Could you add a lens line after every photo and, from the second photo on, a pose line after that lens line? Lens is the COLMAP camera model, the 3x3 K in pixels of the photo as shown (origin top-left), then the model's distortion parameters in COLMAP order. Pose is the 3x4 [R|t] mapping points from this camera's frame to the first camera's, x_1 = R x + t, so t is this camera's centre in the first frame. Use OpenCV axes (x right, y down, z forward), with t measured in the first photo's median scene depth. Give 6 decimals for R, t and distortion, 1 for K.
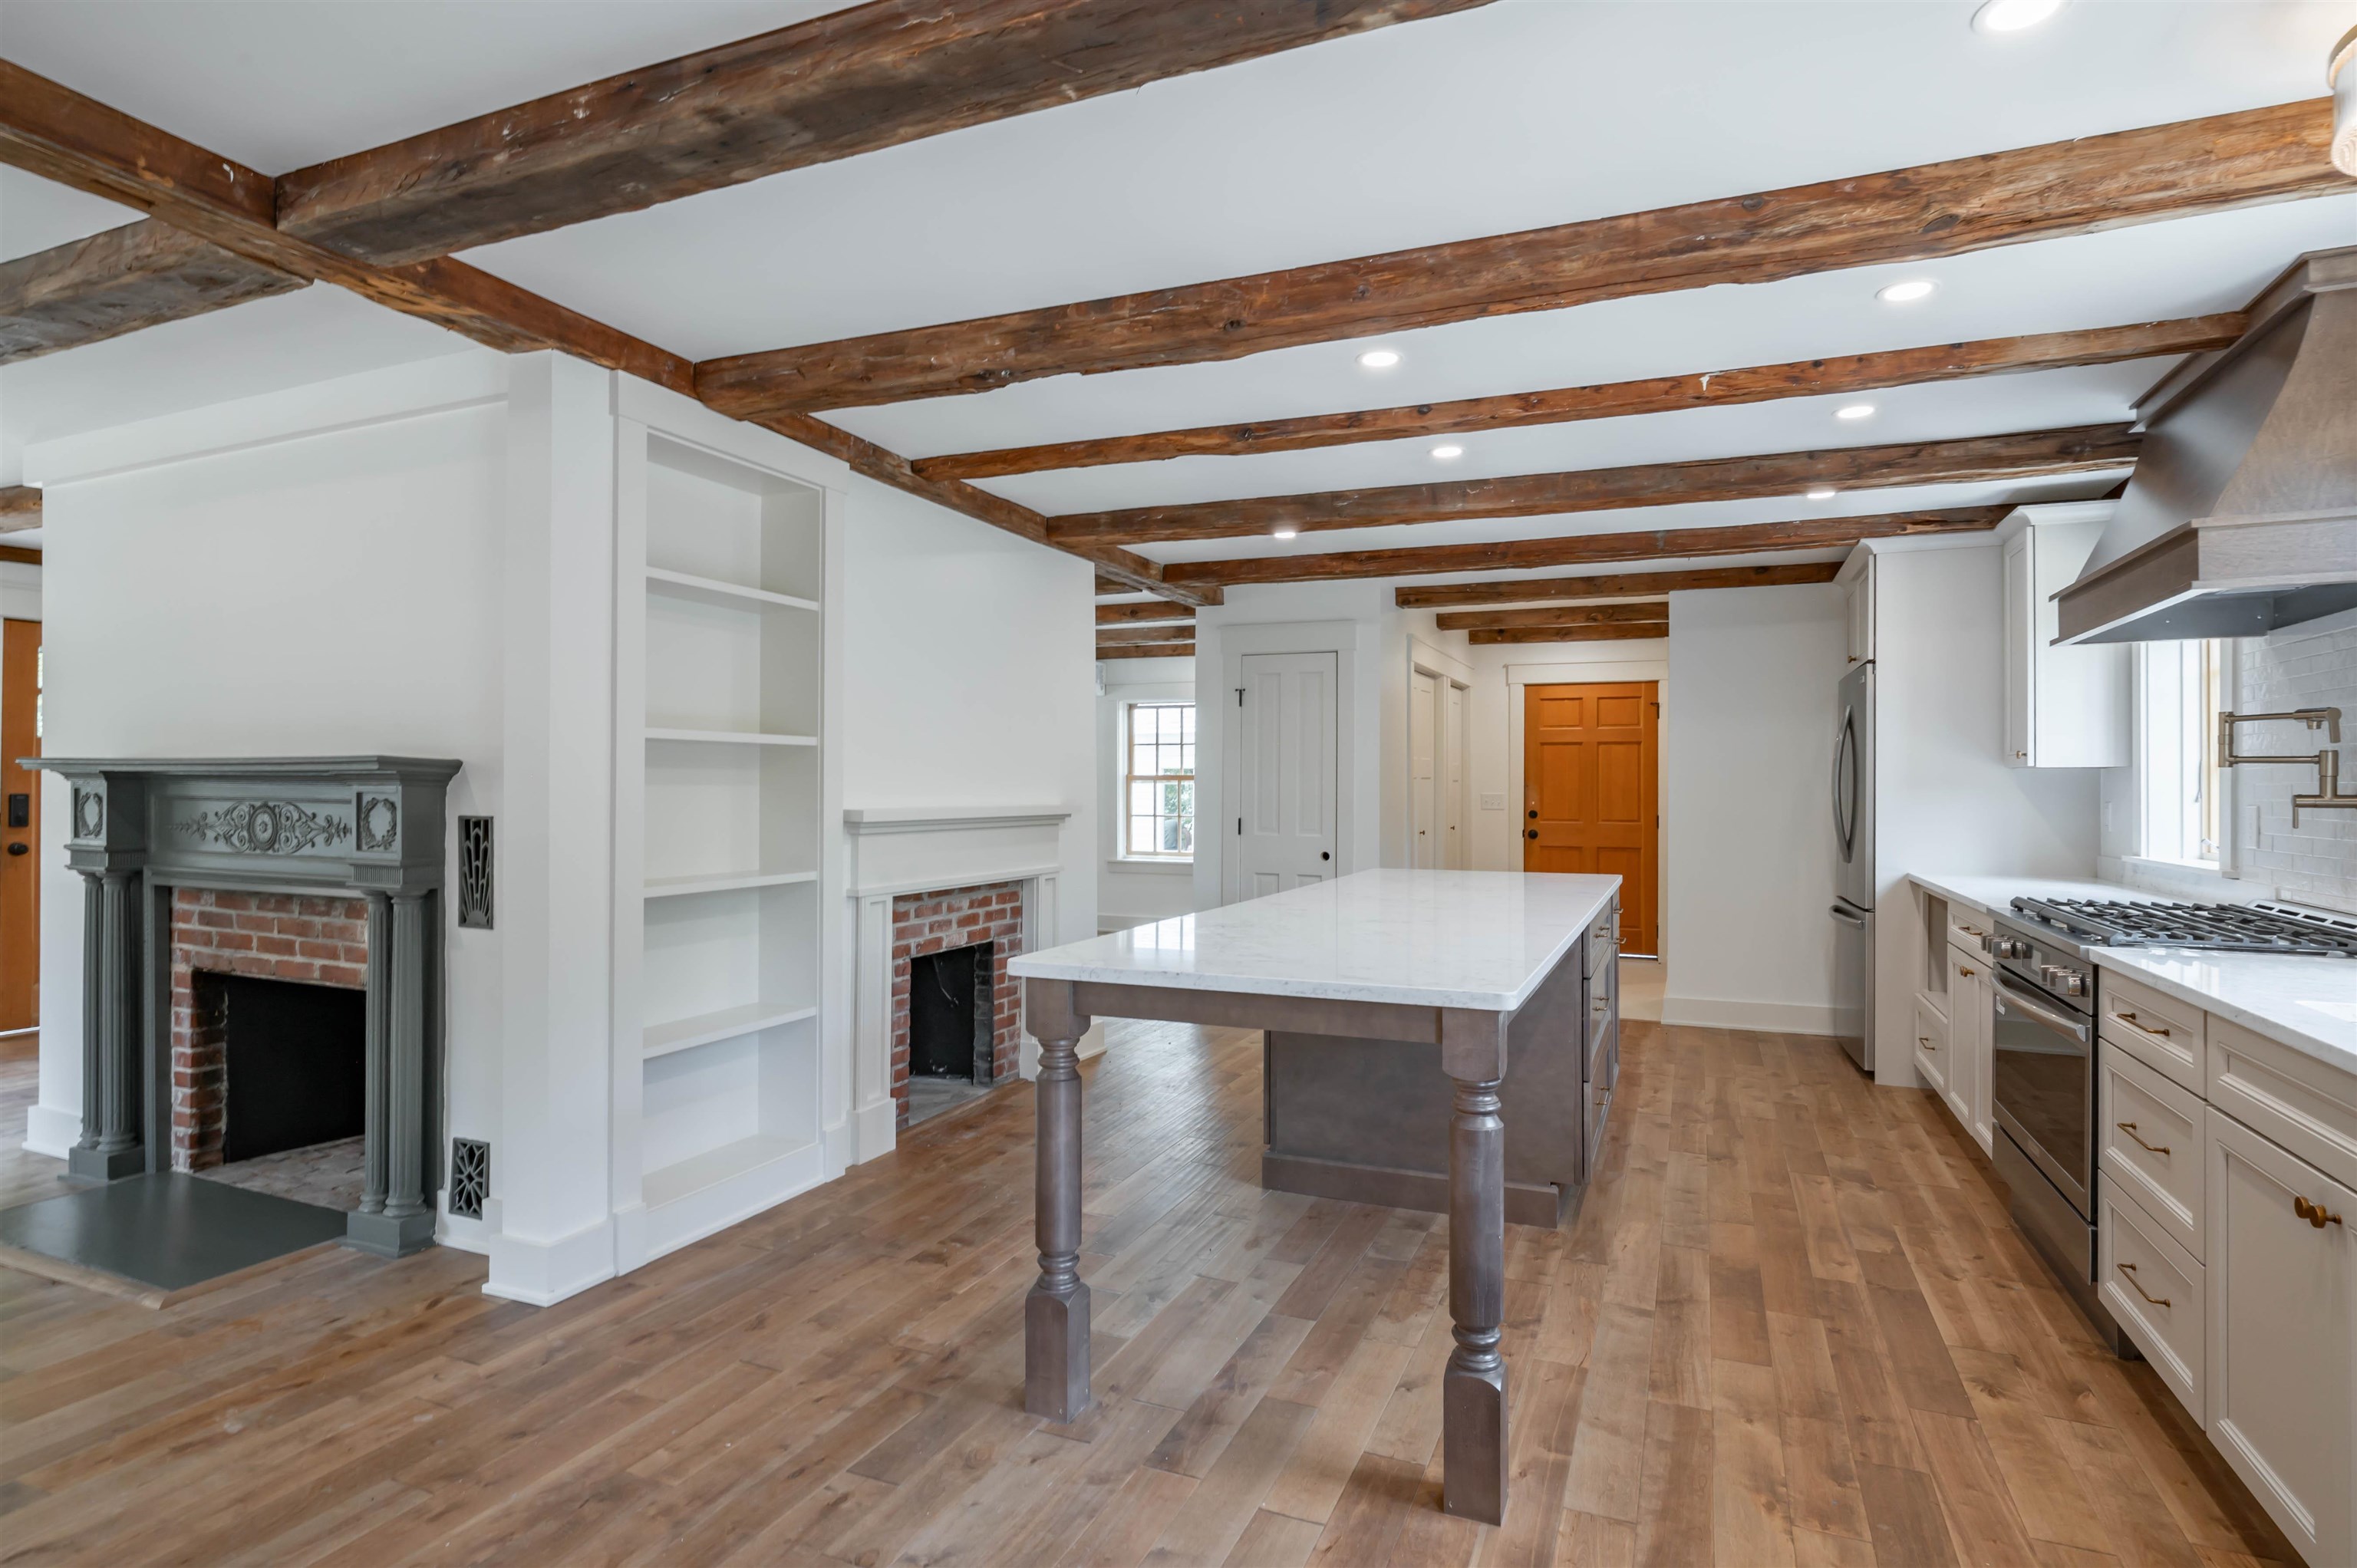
lens RADIAL K [[1161.3, 0, 1202.0], [0, 1161.3, 782.4], [0, 0, 1]] dist [-0.001170, 0.000662]
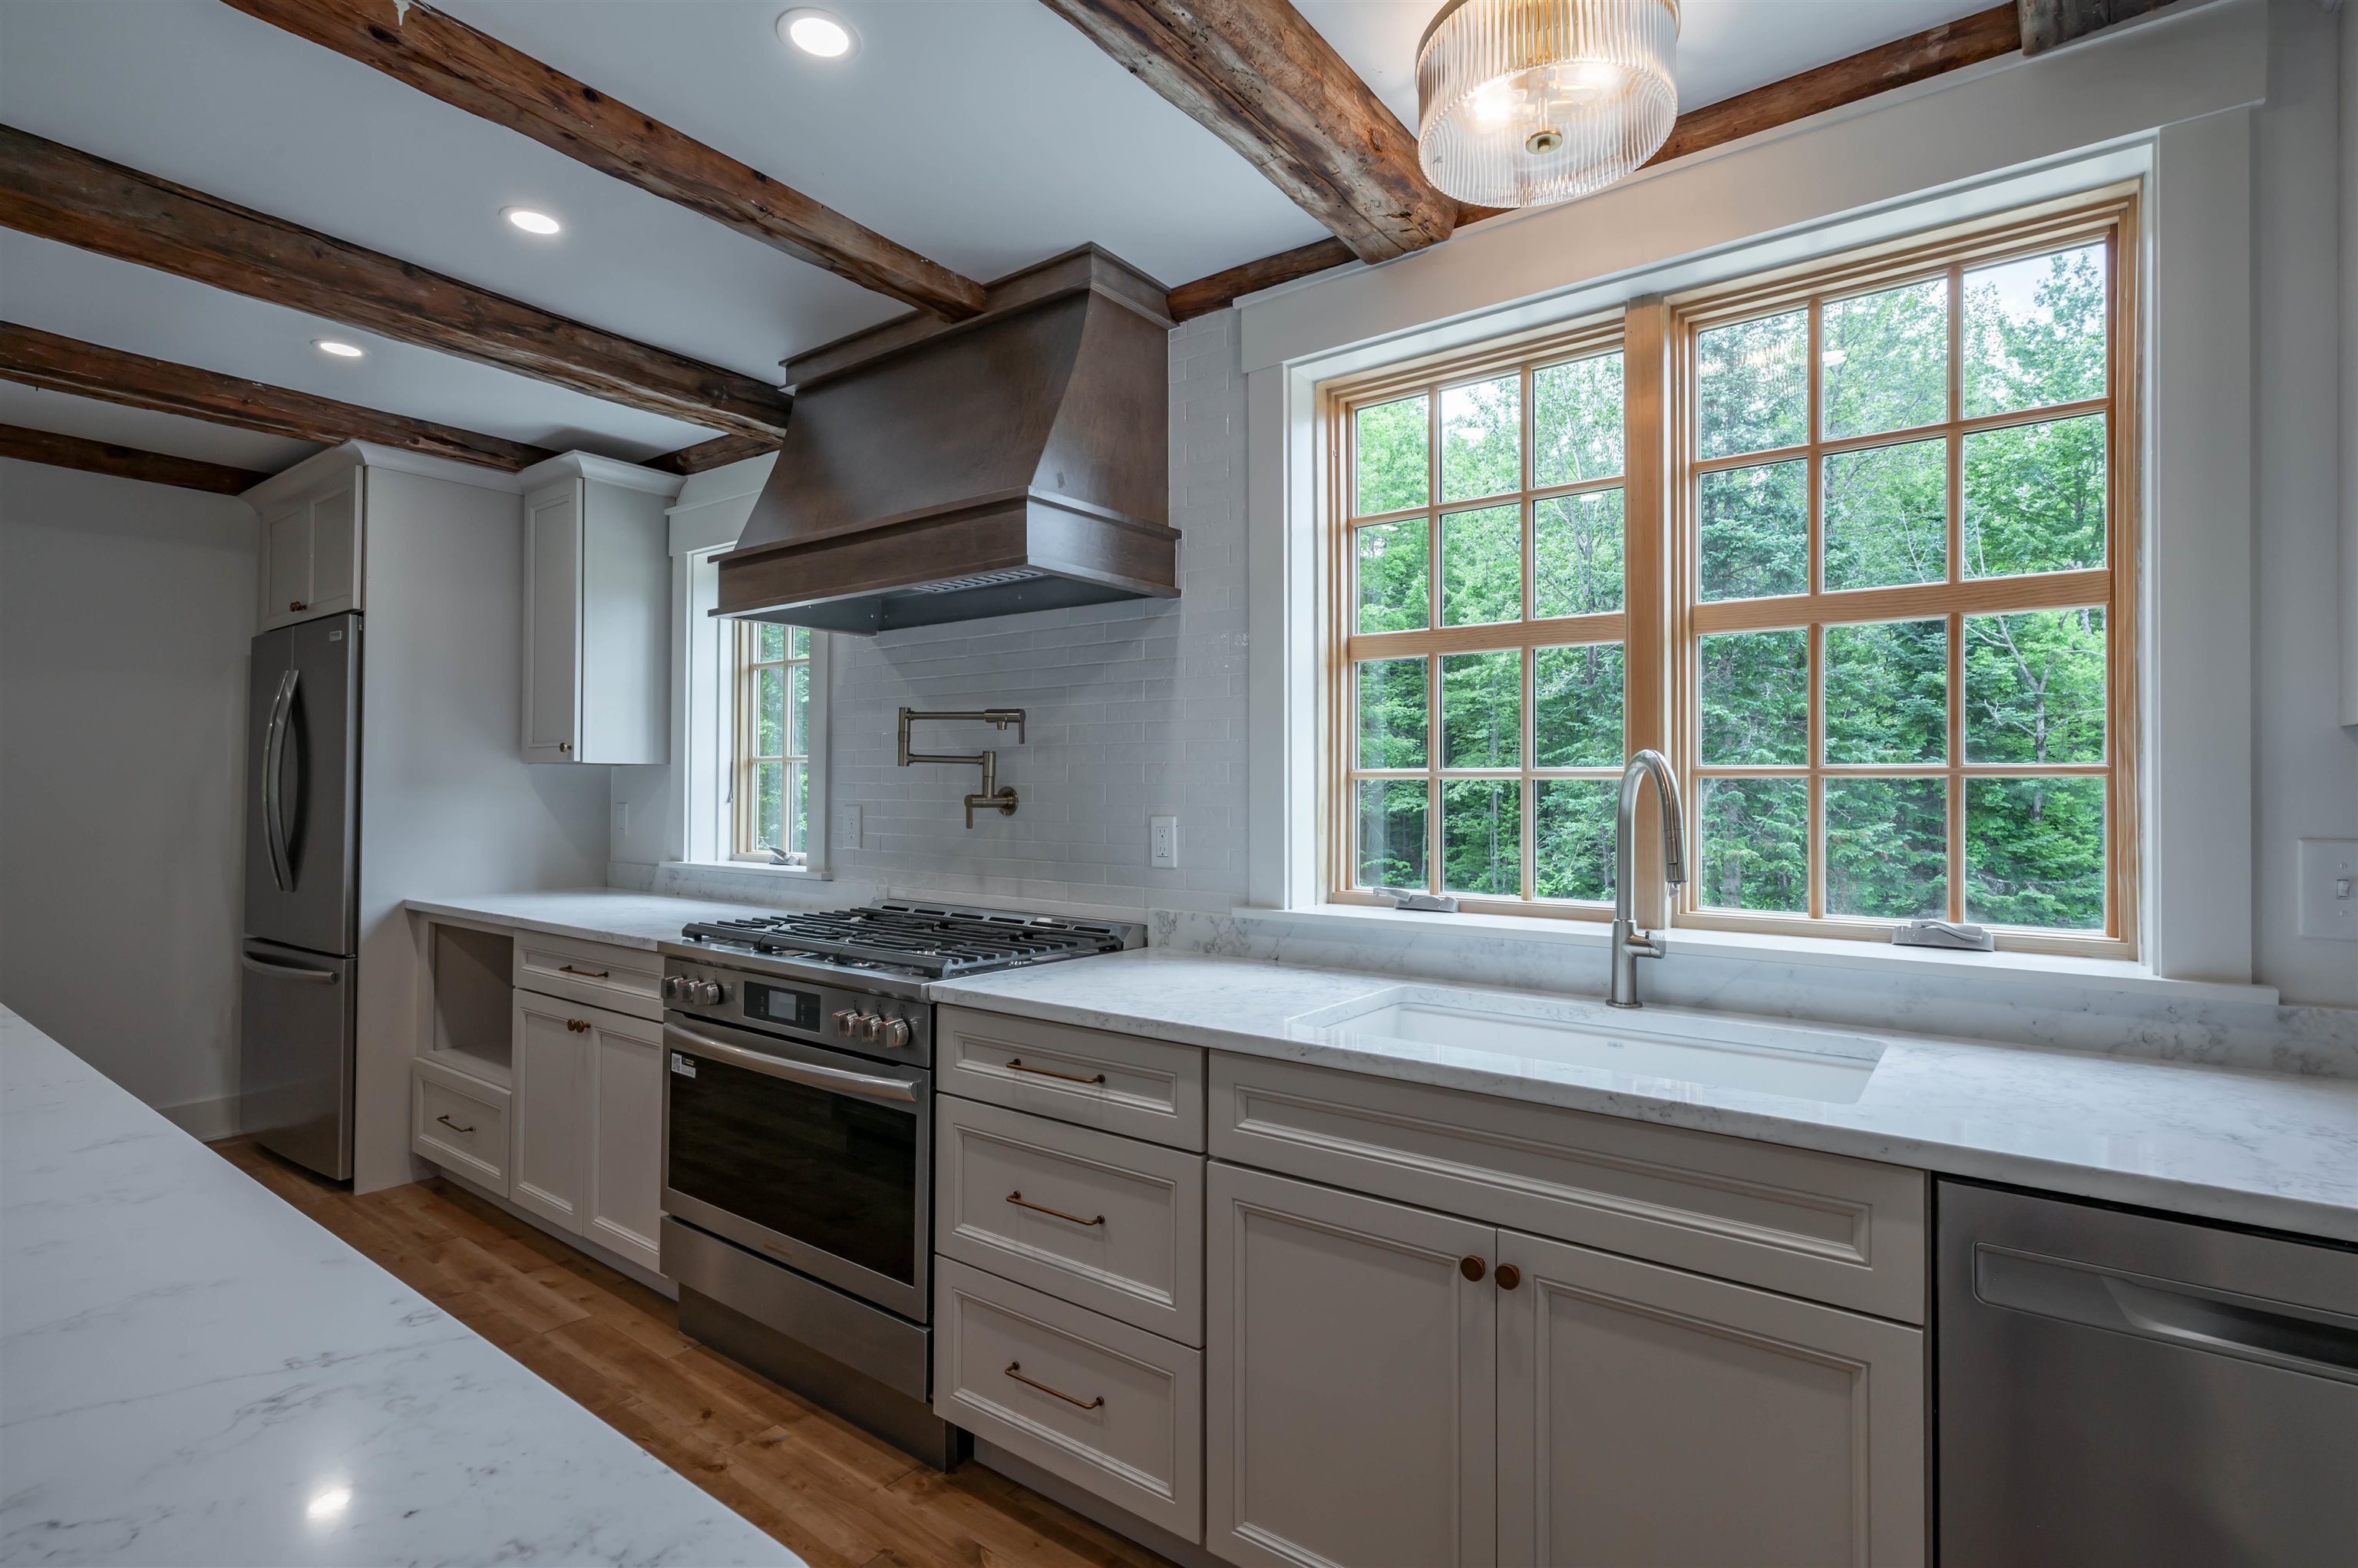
lens RADIAL K [[1144.5, 0, 1148.4], [0, 1144.5, 778.7], [0, 0, 1]] dist [0.001199, 0.000490]
pose [[0.261469, 0.010556, 0.965154, 0.025129], [-0.007625, 0.999932, -0.008871, 0.003829], [-0.965182, -0.005040, 0.261532, 0.521157]]
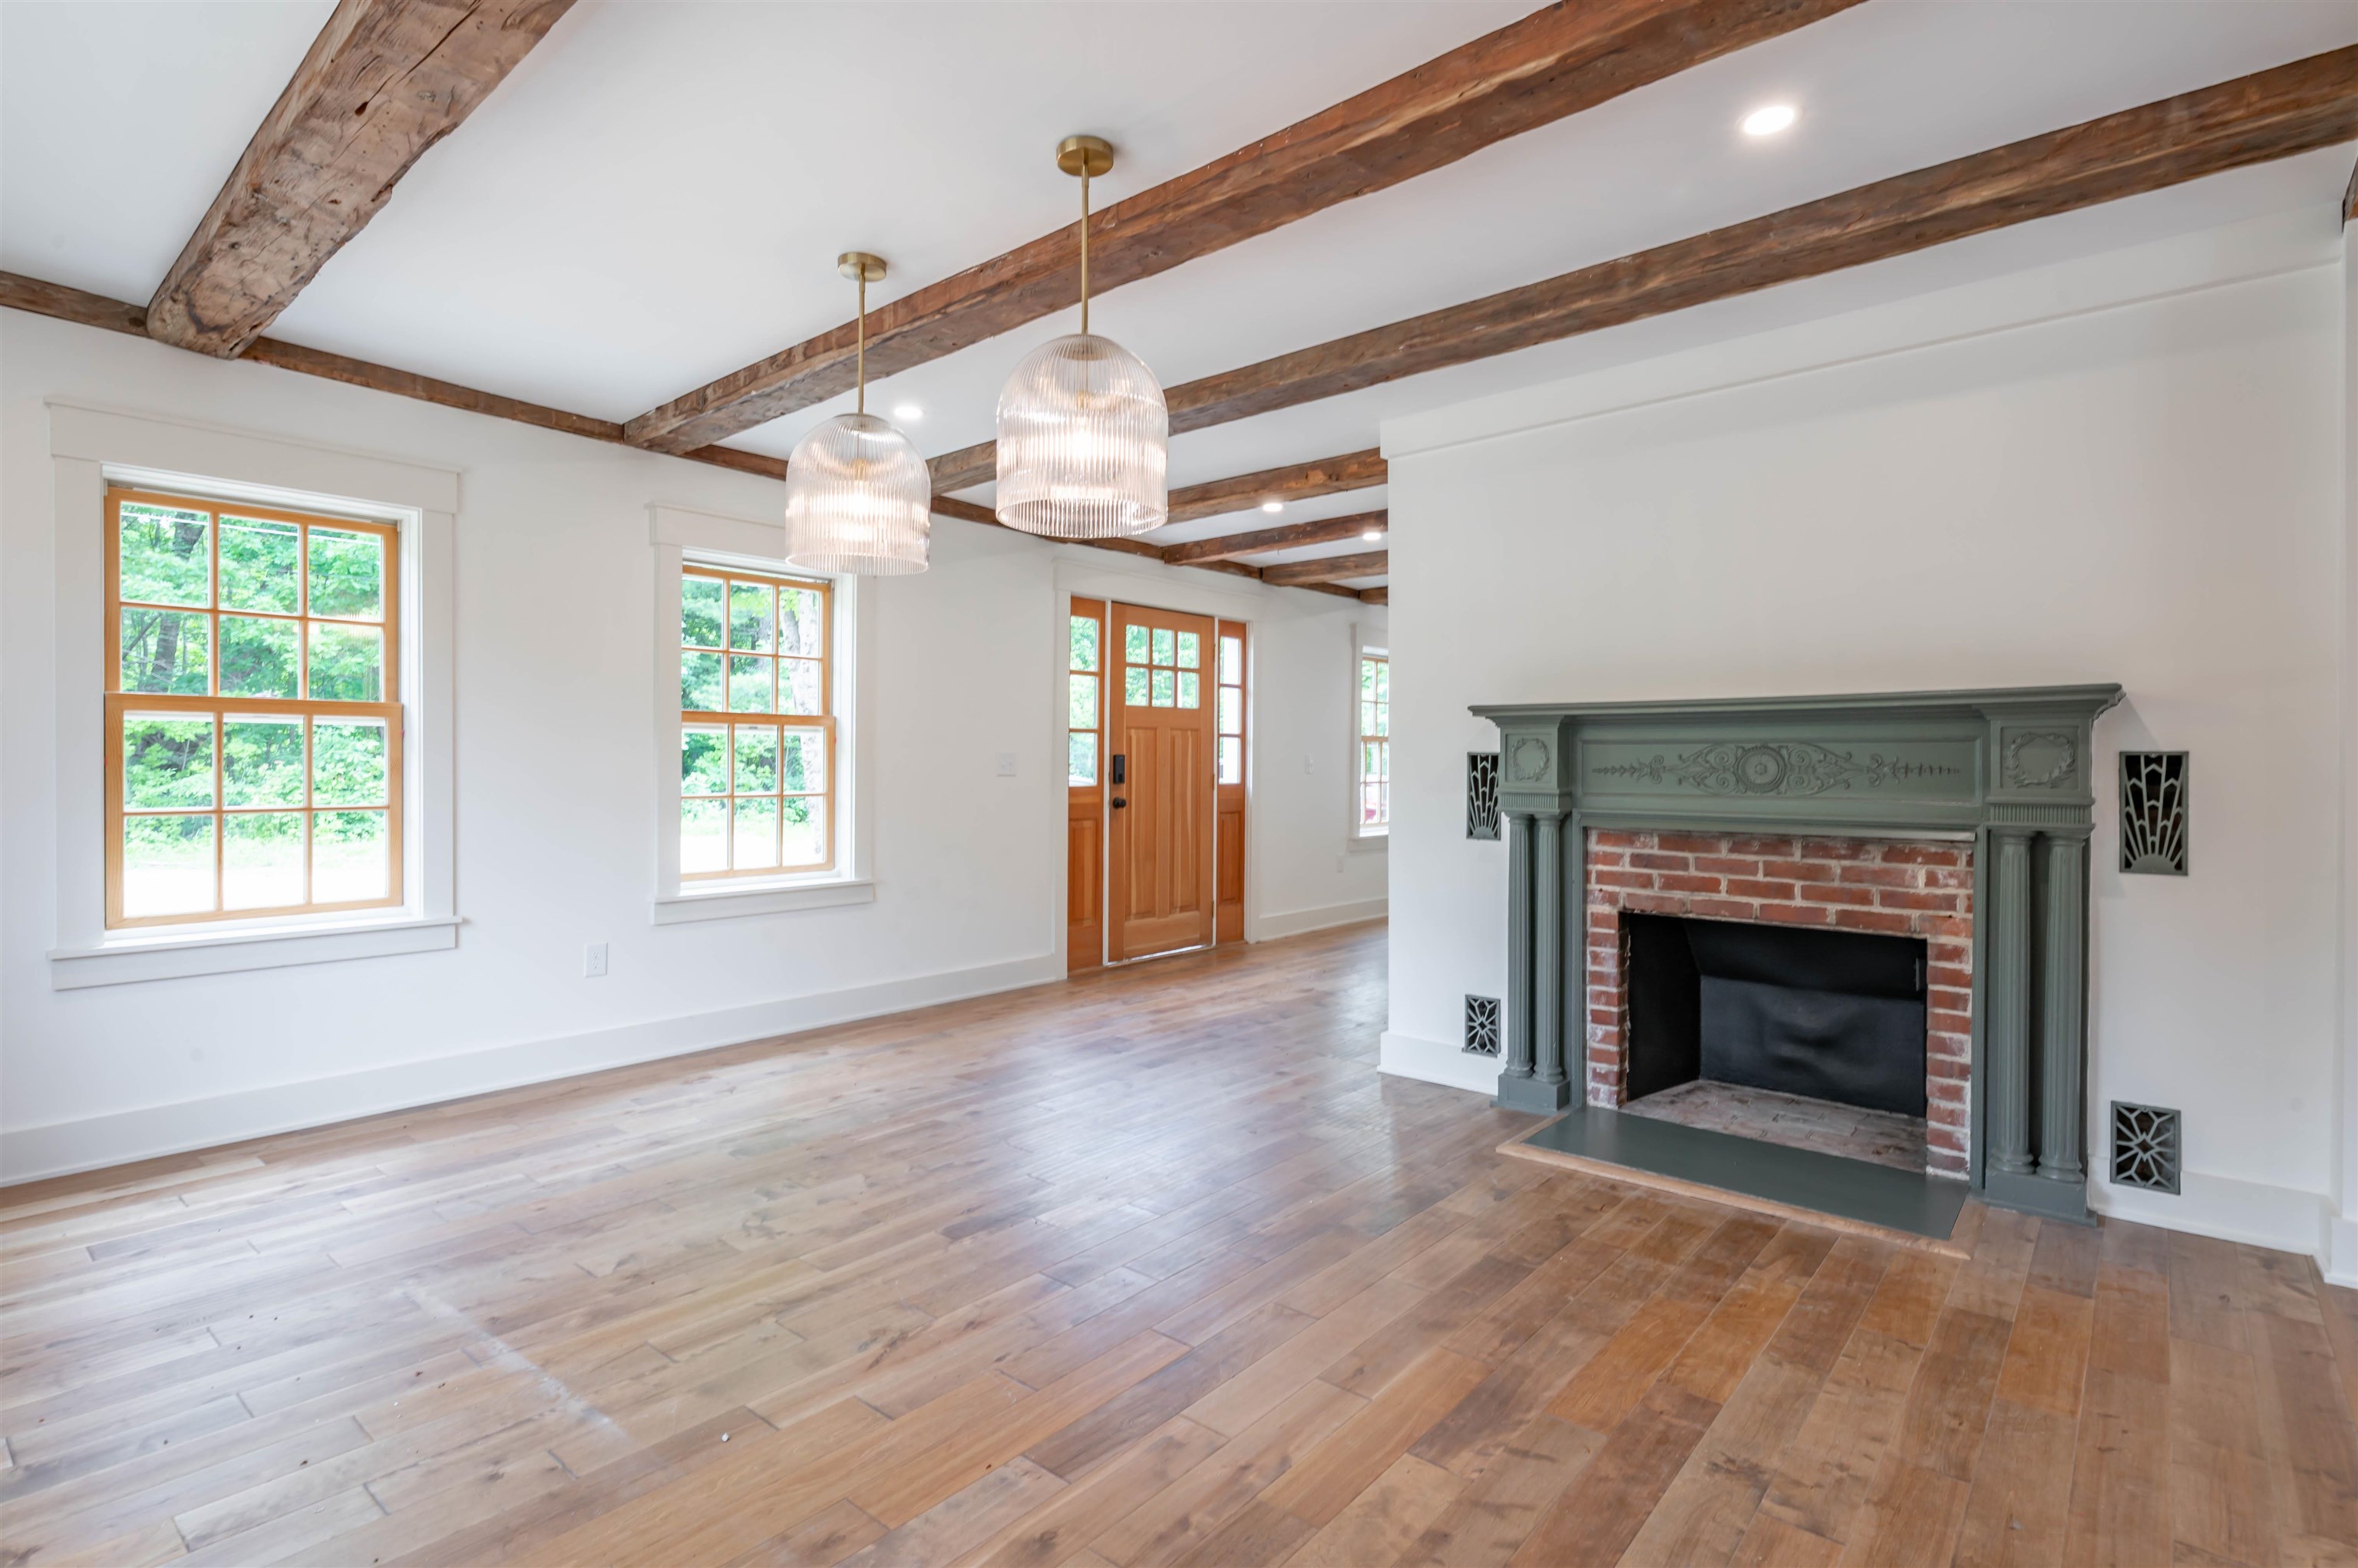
lens RADIAL K [[1139.2, 0, 1215.0], [0, 1139.2, 778.3], [0, 0, 1]] dist [0.000370, 0.000551]
pose [[0.957264, -0.002221, -0.289206, -1.043055], [0.005865, 0.999914, 0.011735, 0.034880], [0.289155, -0.012930, 0.957195, -0.069108]]
